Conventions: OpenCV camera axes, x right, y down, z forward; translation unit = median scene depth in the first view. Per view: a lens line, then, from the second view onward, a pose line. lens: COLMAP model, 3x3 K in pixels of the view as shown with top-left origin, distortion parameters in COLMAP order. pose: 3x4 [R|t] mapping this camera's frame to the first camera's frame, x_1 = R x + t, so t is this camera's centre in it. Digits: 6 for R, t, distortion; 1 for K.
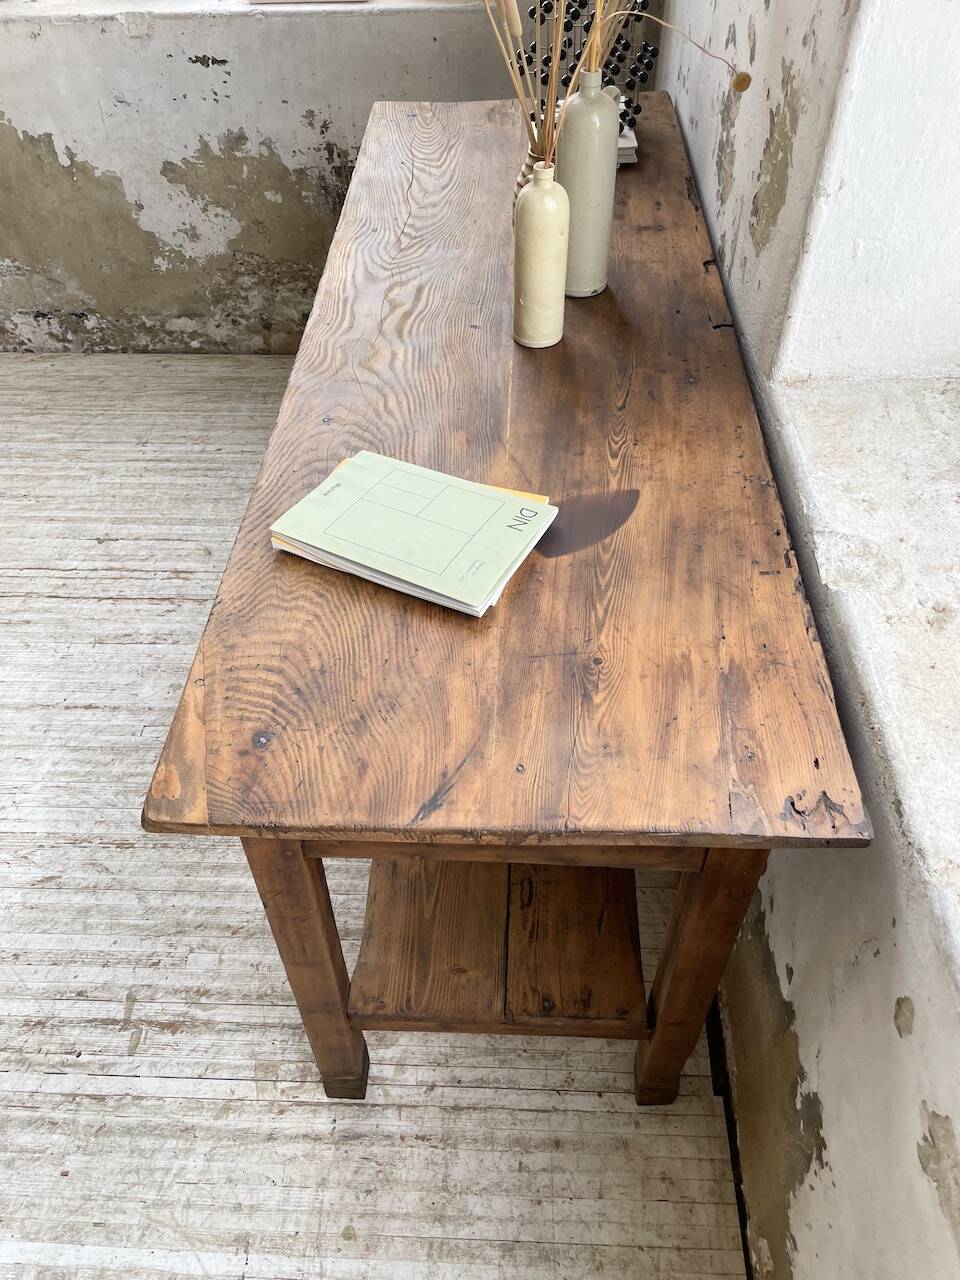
lens RADIAL K [[971.0, 0, 478.4], [0, 971.0, 647.8], [0, 0, 1]] dist [0.091331, -0.124361]
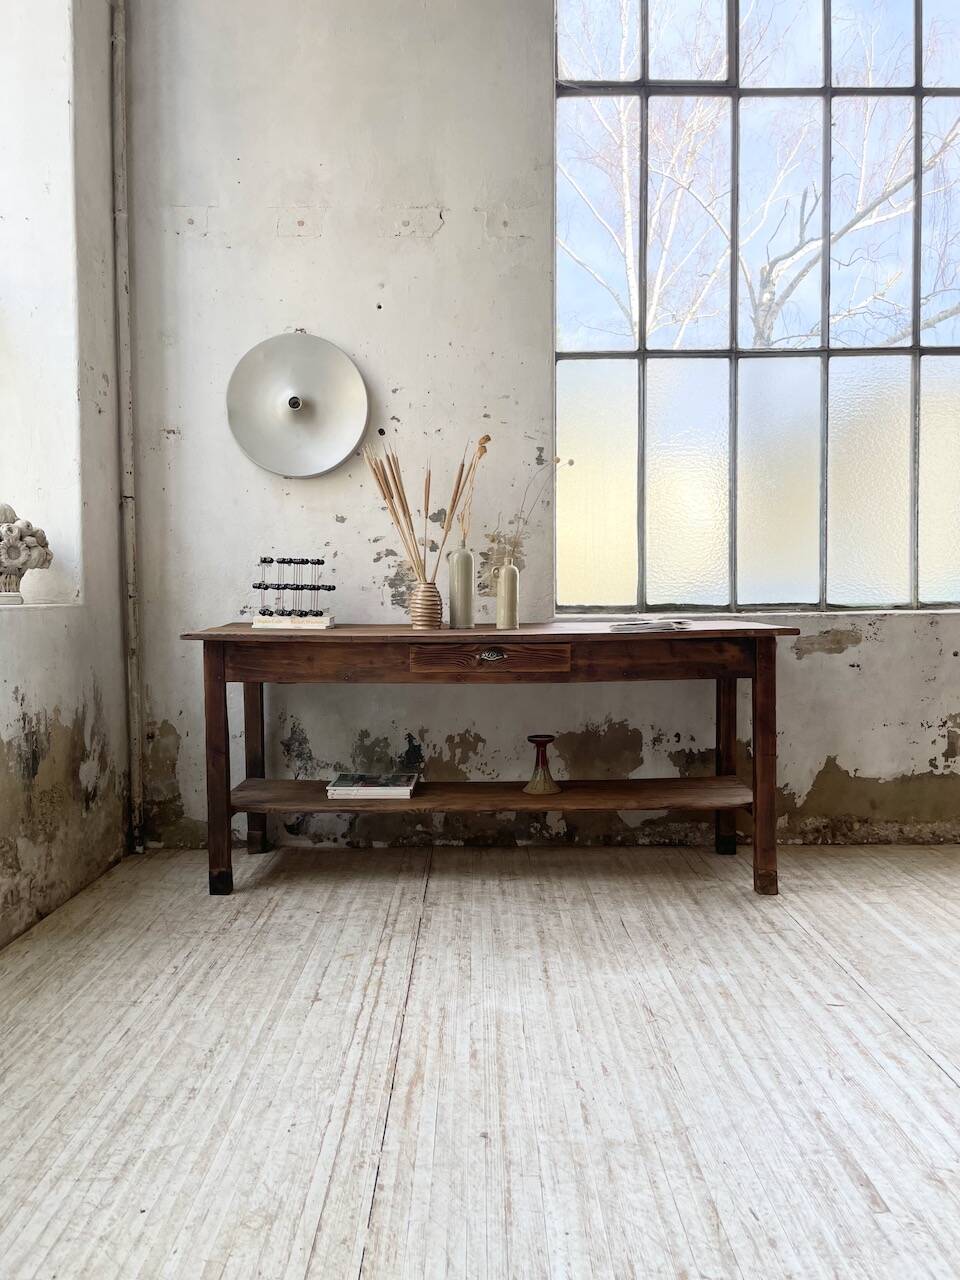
lens RADIAL K [[971.0, 0, 488.9], [0, 971.0, 634.5], [0, 0, 1]] dist [0.091331, -0.124361]
pose [[-0.052694, -0.014610, 0.998504, -1.996911], [0.727498, 0.684400, 0.048406, -0.411987], [-0.684084, 0.728960, -0.025436, 1.000548]]
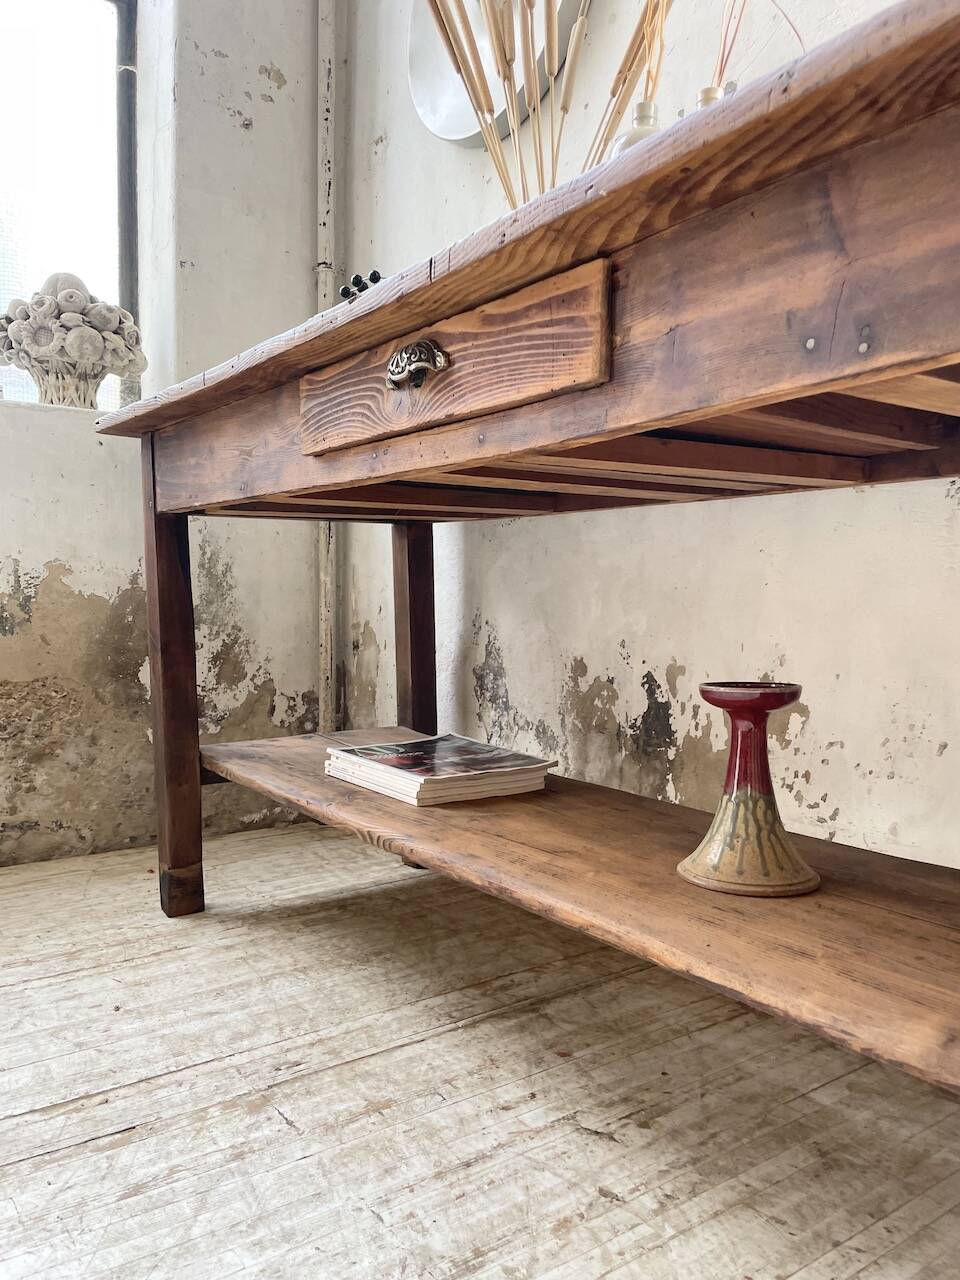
lens RADIAL K [[971.0, 0, 488.9], [0, 971.0, 644.1], [0, 0, 1]] dist [0.091331, -0.124361]
pose [[0.784773, -0.001572, 0.619781, -0.451437], [0.431333, 0.719482, -0.544333, 0.146151], [-0.445065, 0.694510, 0.565308, 0.753331]]
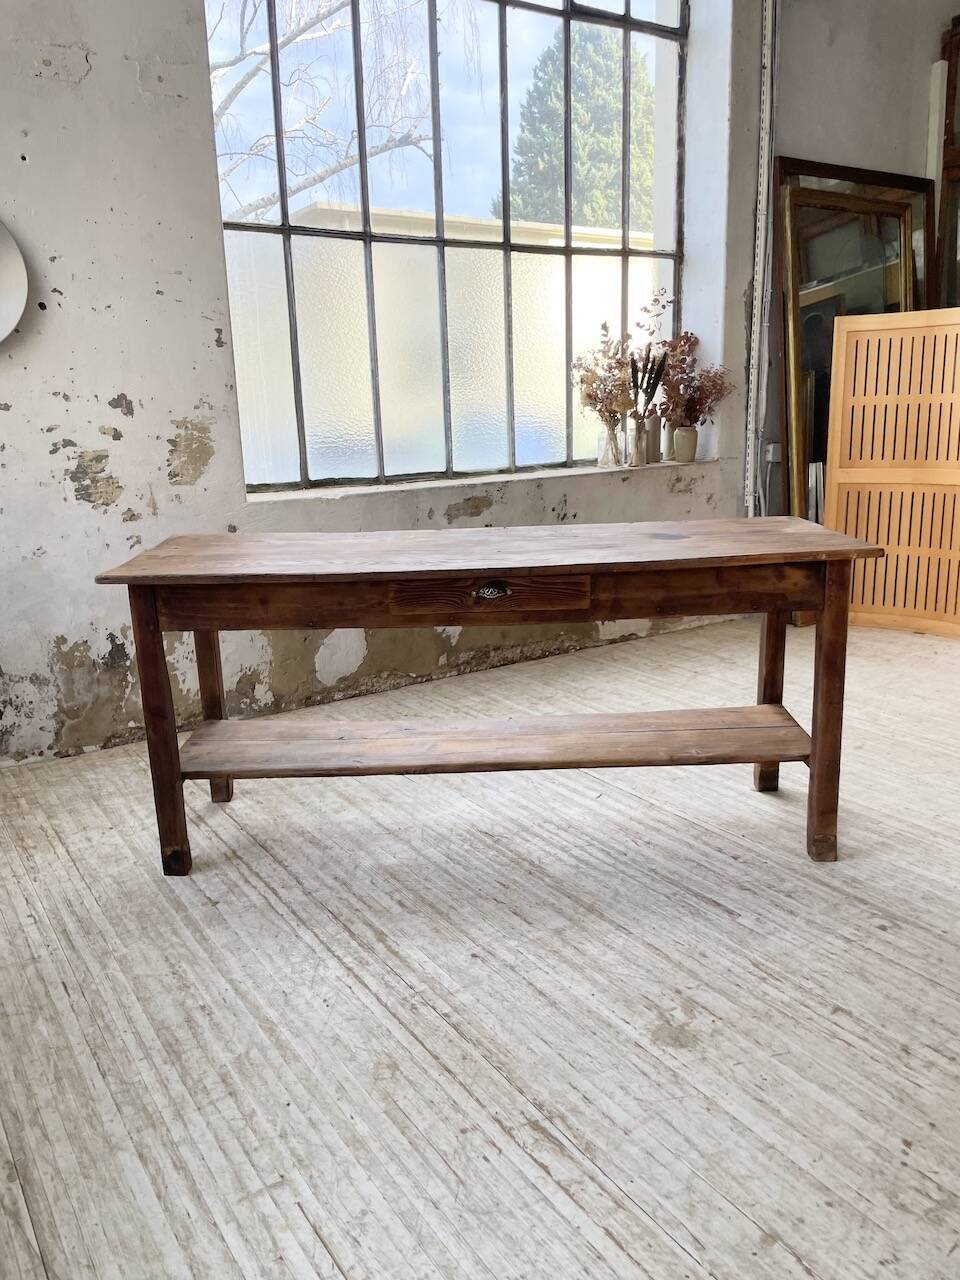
lens RADIAL K [[971.0, 0, 481.0], [0, 971.0, 623.1], [0, 0, 1]] dist [0.091331, -0.124361]
pose [[-0.587526, -0.141776, 0.796688, -1.971759], [0.611699, 0.566719, 0.551955, -0.996085], [-0.529752, 0.811621, -0.246238, 1.320612]]
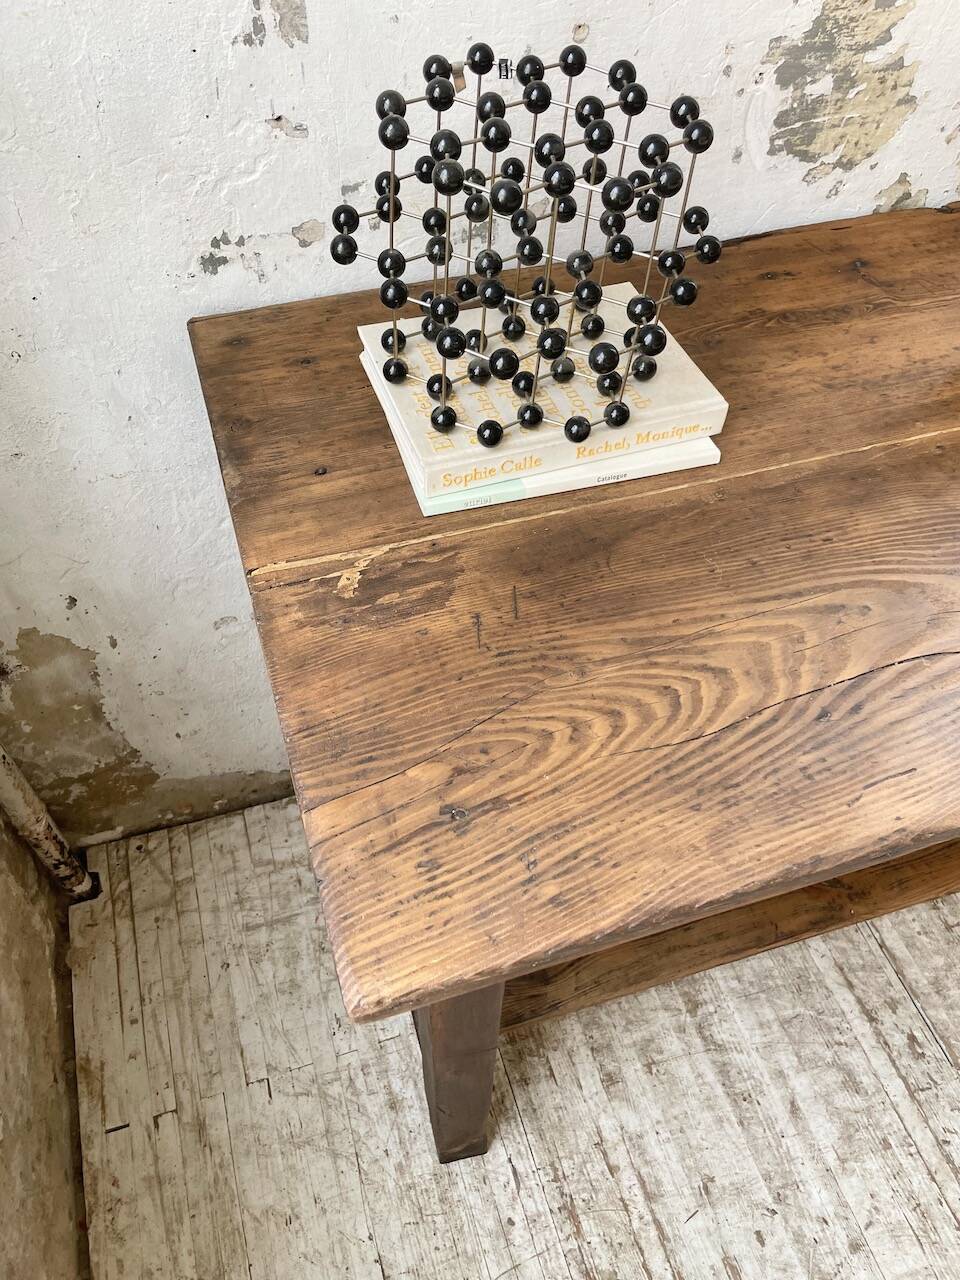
lens RADIAL K [[971.0, 0, 489.5], [0, 971.0, 635.9], [0, 0, 1]] dist [0.091331, -0.124361]
pose [[-0.350412, -0.711050, 0.609605, -0.263075], [0.669366, 0.265130, 0.694014, -0.966355], [-0.655103, 0.651240, 0.383049, 1.118907]]
